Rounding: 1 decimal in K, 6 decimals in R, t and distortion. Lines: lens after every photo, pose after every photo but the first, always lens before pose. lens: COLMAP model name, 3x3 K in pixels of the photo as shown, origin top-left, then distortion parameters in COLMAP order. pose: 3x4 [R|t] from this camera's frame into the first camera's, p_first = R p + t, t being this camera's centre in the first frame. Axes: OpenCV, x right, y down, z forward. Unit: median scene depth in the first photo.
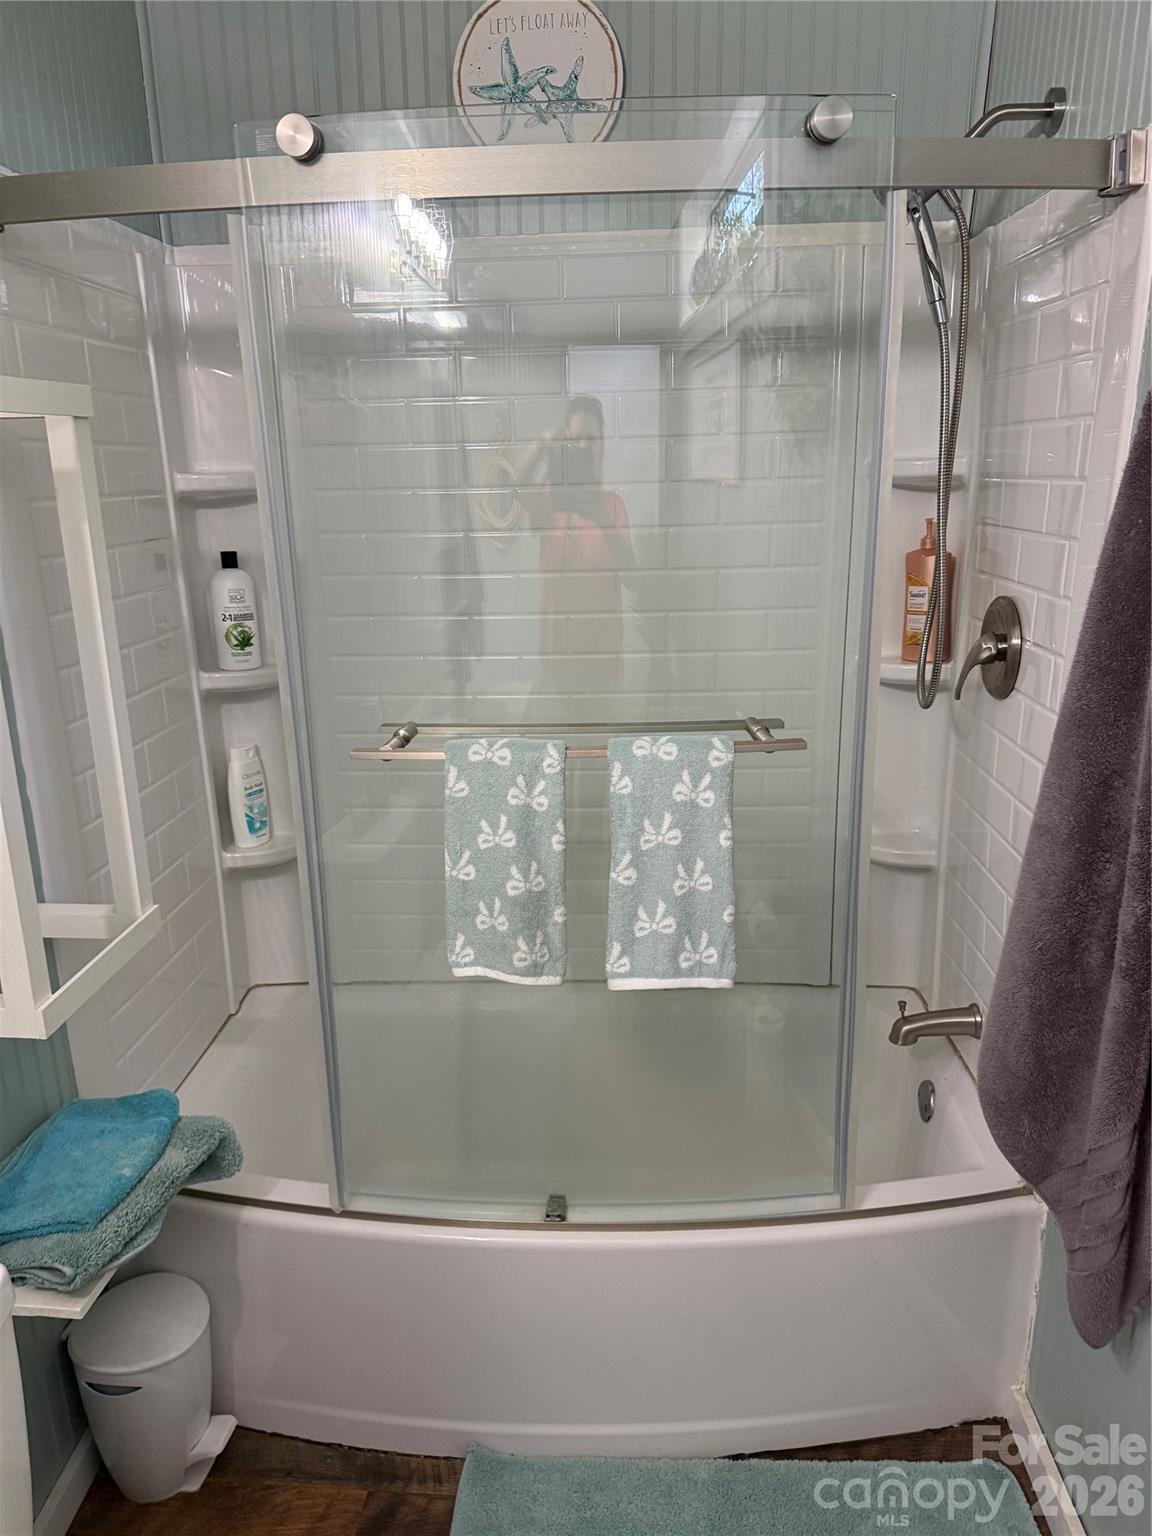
lens RADIAL K [[1082.5, 0, 546.6], [0, 1082.5, 765.3], [0, 0, 1]] dist [0.058722, -0.070622]
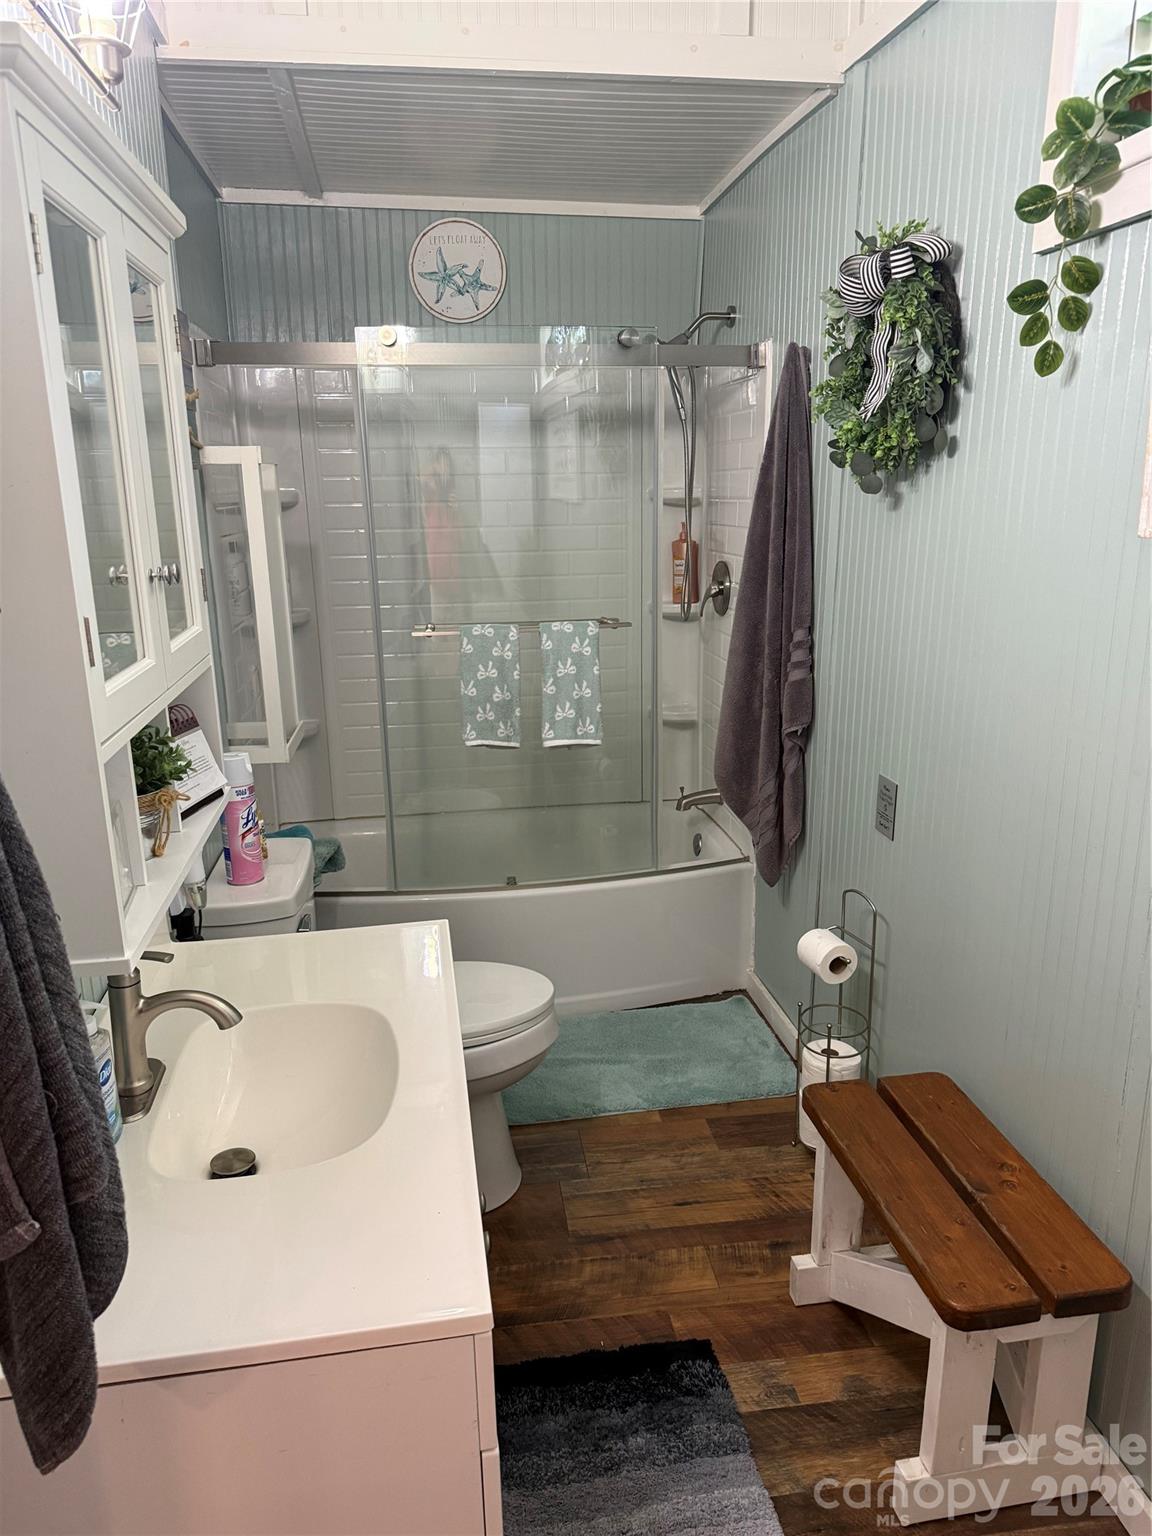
lens RADIAL K [[1082.5, 0, 575.4], [0, 1082.5, 769.5], [0, 0, 1]] dist [0.058722, -0.070622]
pose [[0.974839, -0.046582, 0.217988, -0.284587], [0.049725, 0.998723, -0.008950, 0.231826], [-0.217293, 0.019565, 0.975910, -0.860874]]
